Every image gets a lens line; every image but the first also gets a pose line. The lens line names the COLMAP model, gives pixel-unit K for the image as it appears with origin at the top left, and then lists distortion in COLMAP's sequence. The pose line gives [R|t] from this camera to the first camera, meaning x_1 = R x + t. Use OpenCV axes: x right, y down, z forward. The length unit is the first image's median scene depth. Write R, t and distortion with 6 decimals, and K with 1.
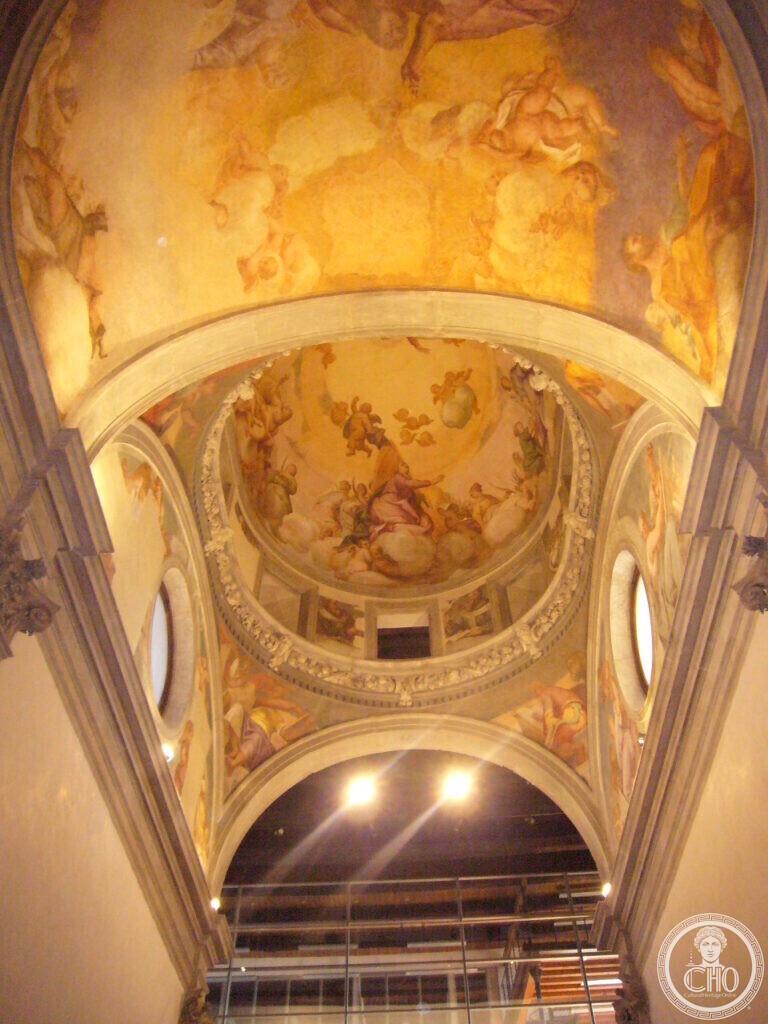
lens RADIAL K [[878.9, 0, 399.2], [0, 878.9, 509.6], [0, 0, 1]] dist [-0.084716, 0.078447]
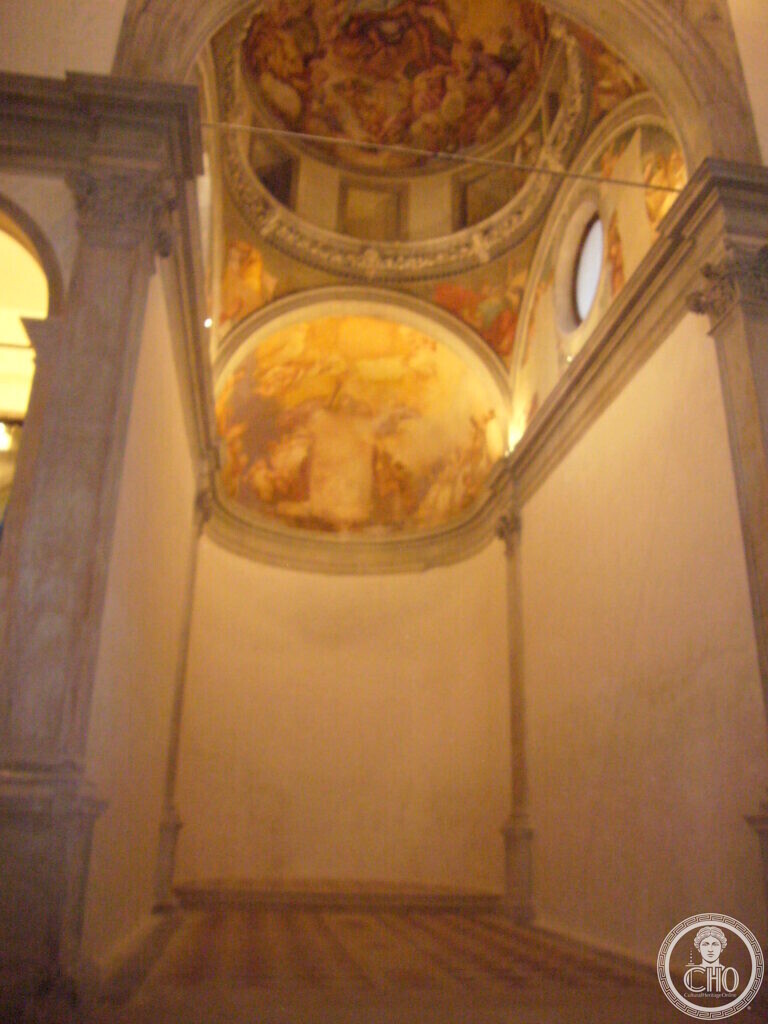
lens RADIAL K [[878.9, 0, 399.2], [0, 878.9, 509.6], [0, 0, 1]] dist [-0.084716, 0.078447]
pose [[-0.982211, -0.056435, -0.179100, 0.128664], [0.153197, 0.310736, -0.938069, 0.933073], [0.108593, -0.948819, -0.296563, 0.687149]]
